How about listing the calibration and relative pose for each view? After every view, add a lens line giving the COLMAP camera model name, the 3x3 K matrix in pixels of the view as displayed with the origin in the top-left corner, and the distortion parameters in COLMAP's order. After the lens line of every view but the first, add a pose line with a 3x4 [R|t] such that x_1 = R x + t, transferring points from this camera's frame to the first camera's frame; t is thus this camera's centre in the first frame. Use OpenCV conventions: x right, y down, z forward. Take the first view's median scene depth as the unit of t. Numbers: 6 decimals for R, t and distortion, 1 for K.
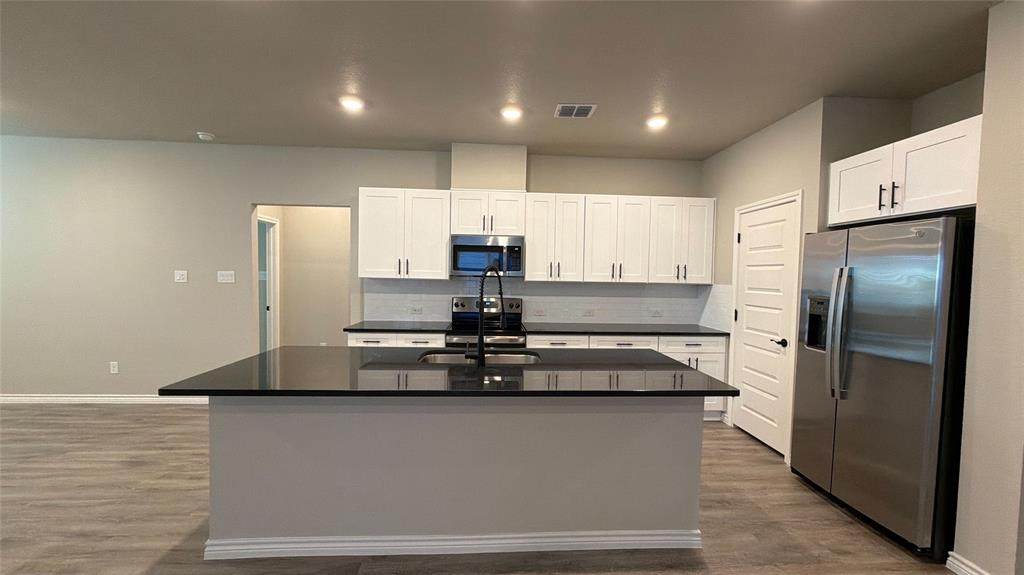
lens RADIAL K [[405.8, 0, 513.0], [0, 405.8, 289.7], [0, 0, 1]] dist [-0.001469, -0.000289]
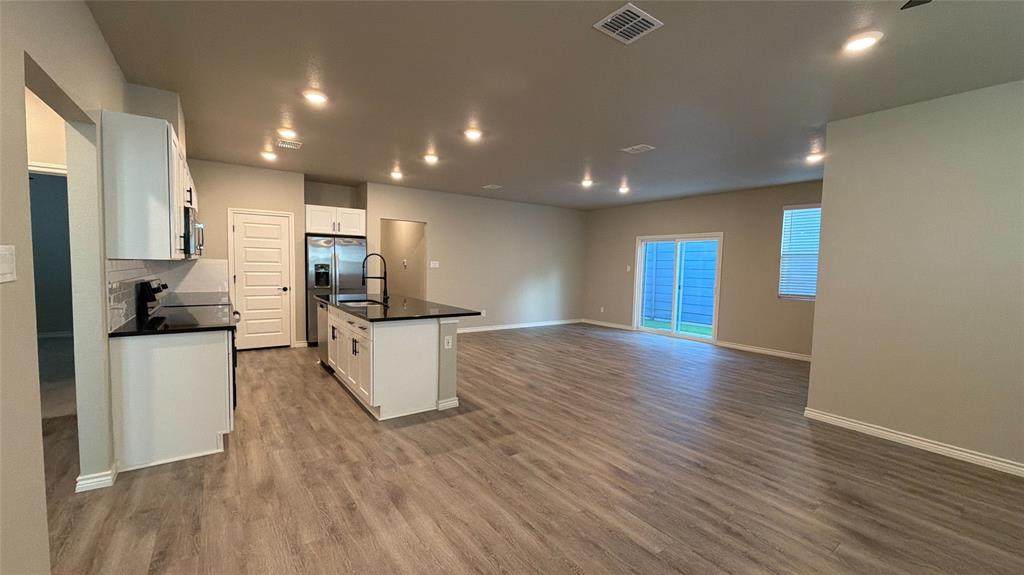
lens RADIAL K [[405.8, 0, 513.0], [0, 405.8, 289.7], [0, 0, 1]] dist [-0.001469, -0.000289]
pose [[-0.533671, -0.082457, 0.841662, -1.240119], [-0.000899, 0.995290, 0.096938, -0.044632], [-0.845691, 0.050977, -0.531232, 0.883005]]
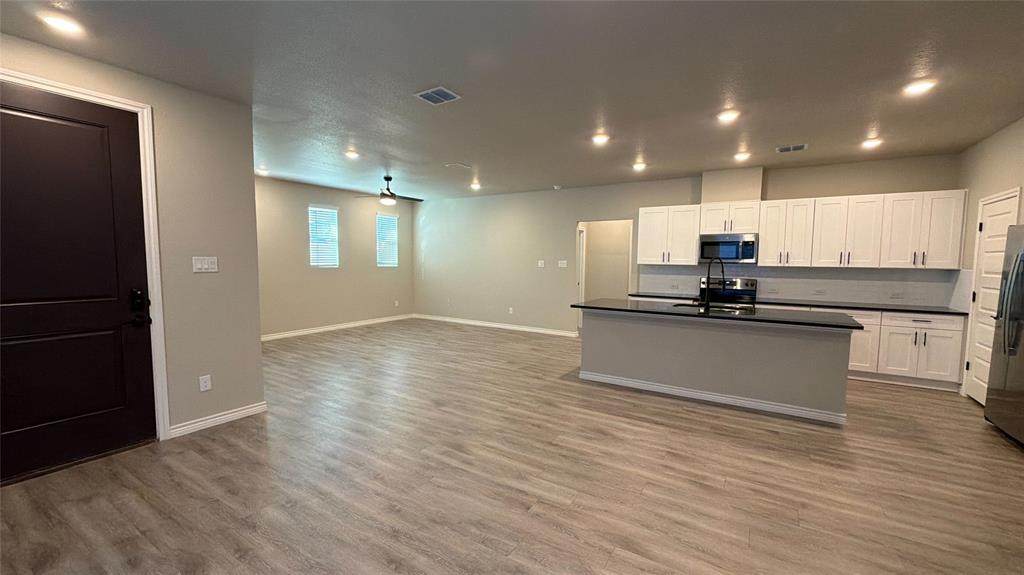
lens RADIAL K [[405.8, 0, 513.0], [0, 405.8, 289.7], [0, 0, 1]] dist [-0.001469, -0.000289]
pose [[0.812027, 0.033296, -0.582669, 0.162048], [-0.016598, 0.999285, 0.033972, 0.025594], [0.583384, -0.017915, 0.811999, -0.603793]]
